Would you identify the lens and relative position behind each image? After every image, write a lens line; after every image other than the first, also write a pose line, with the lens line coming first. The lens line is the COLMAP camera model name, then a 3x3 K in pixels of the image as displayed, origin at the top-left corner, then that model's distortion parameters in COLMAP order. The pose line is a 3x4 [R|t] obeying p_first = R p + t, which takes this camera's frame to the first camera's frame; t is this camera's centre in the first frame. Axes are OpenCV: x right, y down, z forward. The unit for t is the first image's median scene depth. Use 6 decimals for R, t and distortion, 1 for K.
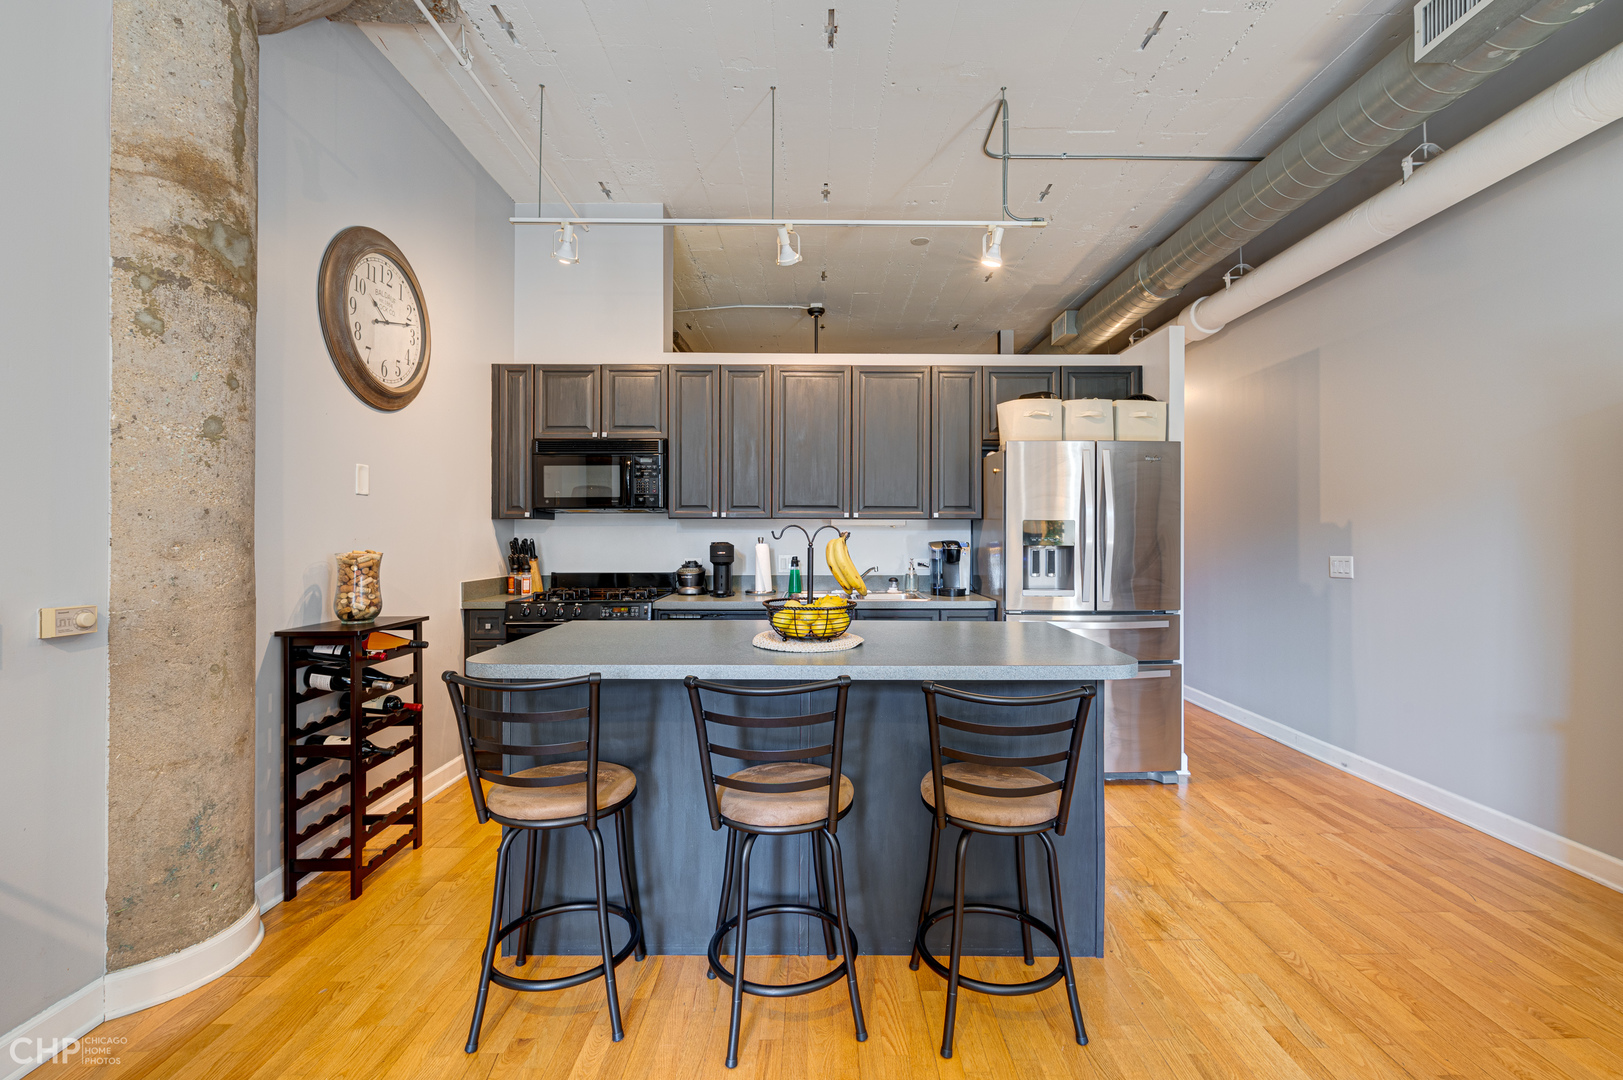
lens RADIAL K [[694.6, 0, 816.4], [0, 694.6, 533.1], [0, 0, 1]] dist [-0.000912, -0.000409]
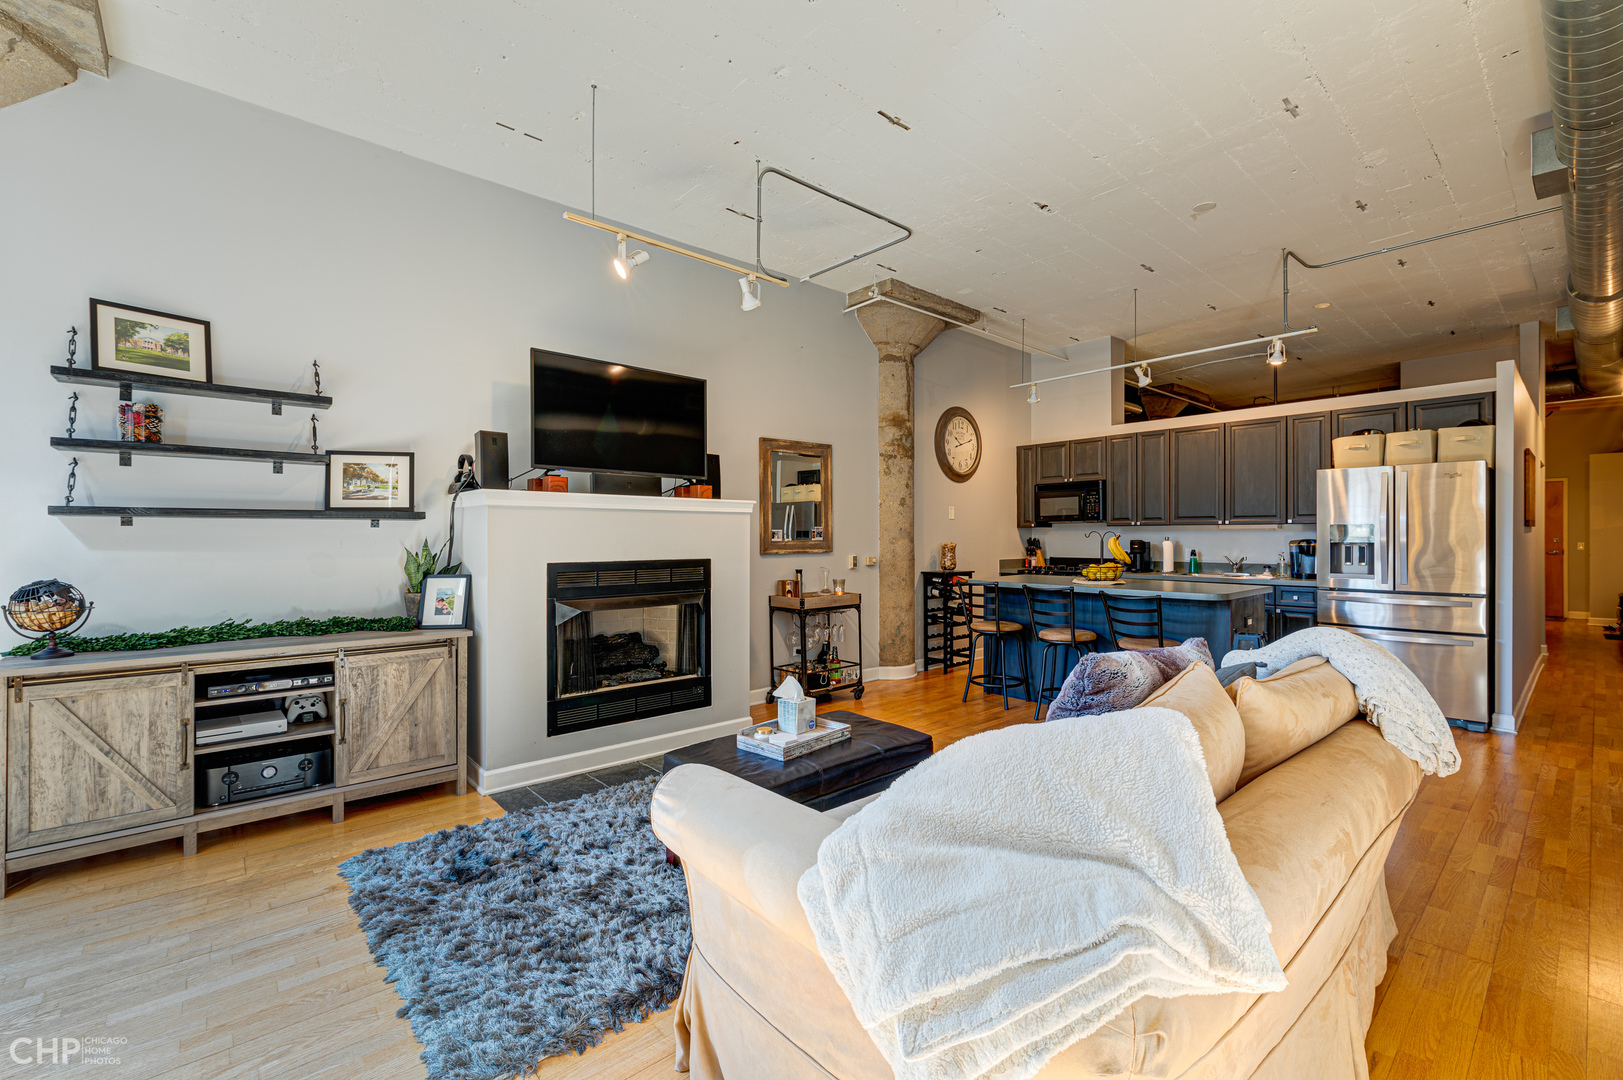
lens RADIAL K [[694.6, 0, 816.4], [0, 694.6, 533.1], [0, 0, 1]] dist [-0.000912, -0.000409]
pose [[0.650676, -0.005816, -0.759333, 0.889383], [0.005170, 0.999981, -0.003230, -0.002609], [0.759338, -0.001824, 0.650694, -0.944170]]
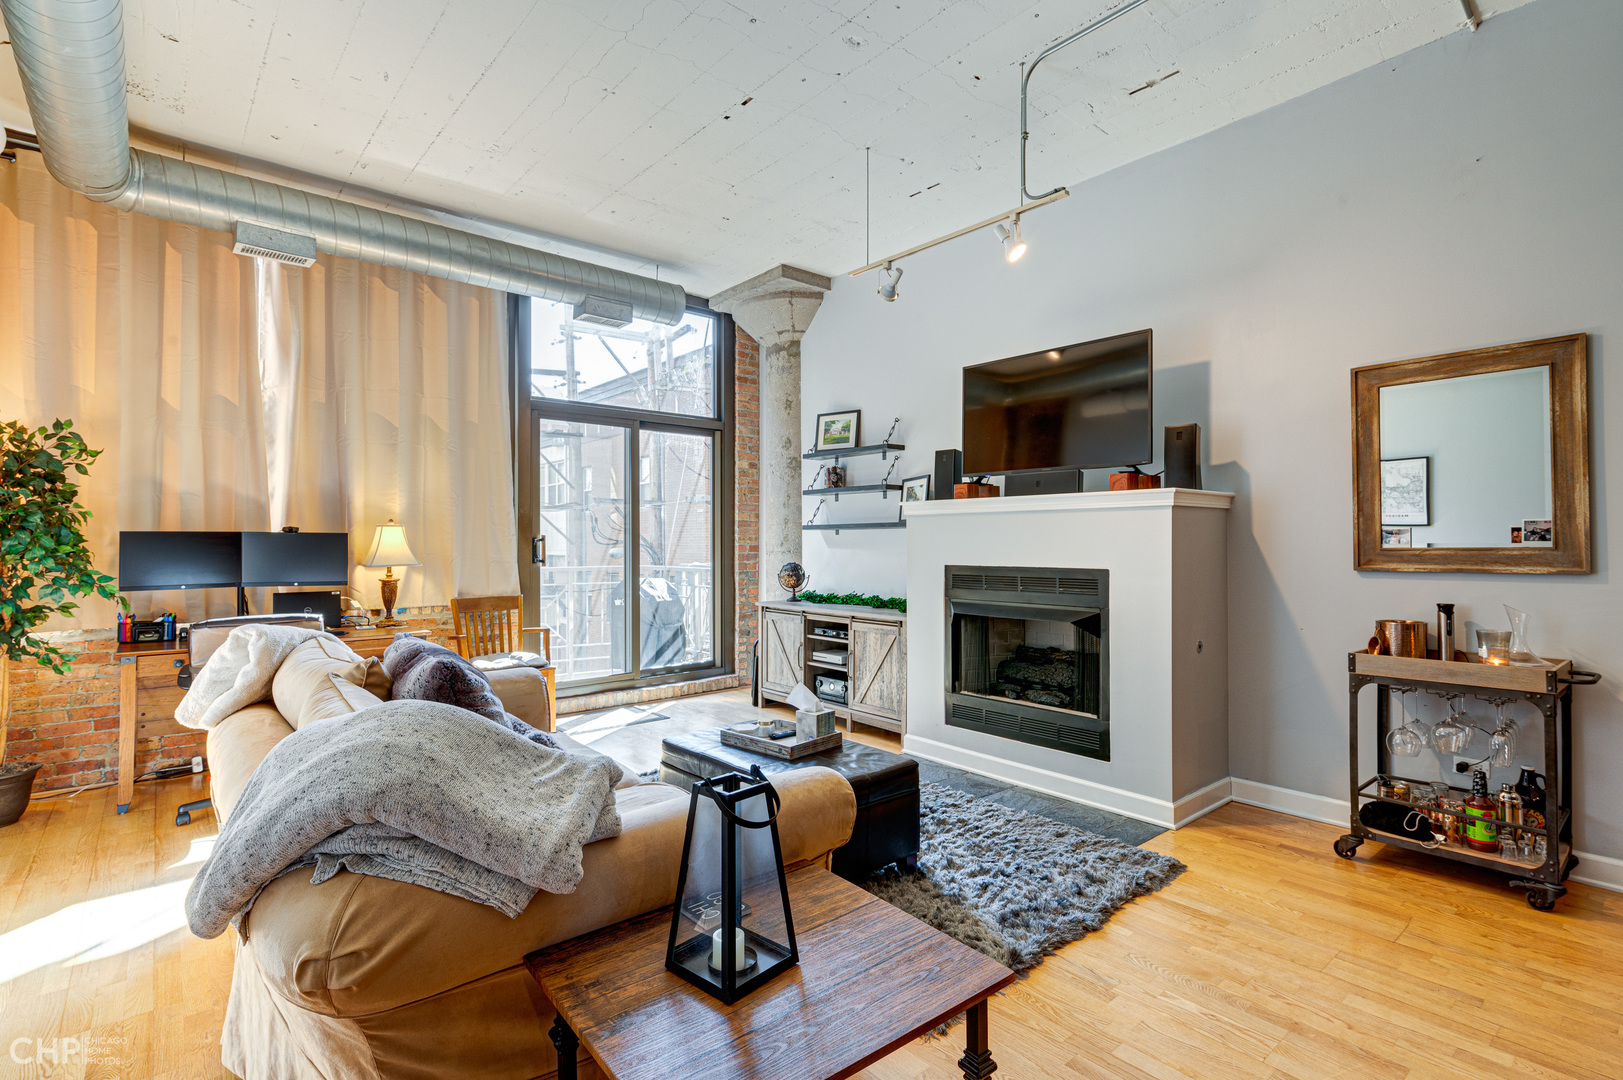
lens RADIAL K [[773.8, 0, 810.1], [0, 773.8, 531.8], [0, 0, 1]] dist [0.001037, -0.000169]
pose [[-0.777916, -0.006816, -0.628331, 0.784500], [0.003929, 0.999869, -0.015710, 0.002483], [0.628355, -0.014690, -0.777788, 0.598231]]
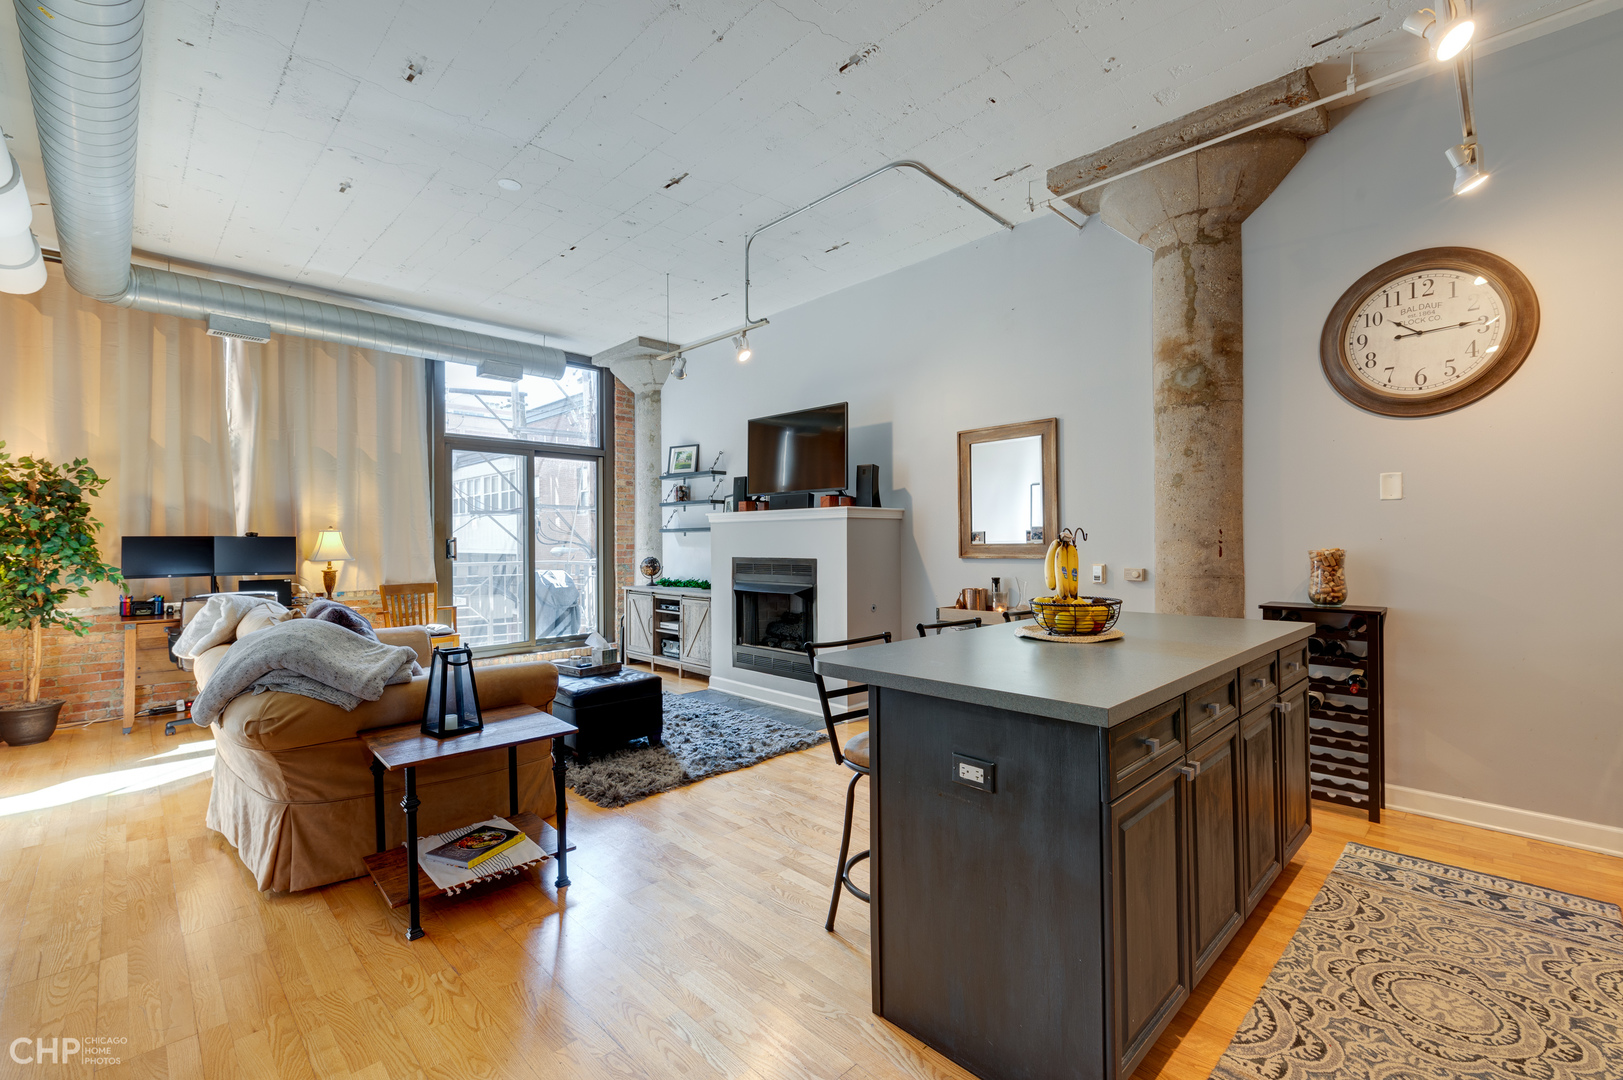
lens RADIAL K [[694.6, 0, 816.4], [0, 694.6, 533.1], [0, 0, 1]] dist [-0.000912, -0.000409]
pose [[-0.722035, -0.003287, -0.691849, 0.820289], [0.008642, 0.999868, -0.013769, 0.005947], [0.691803, -0.015921, -0.721911, 1.204299]]
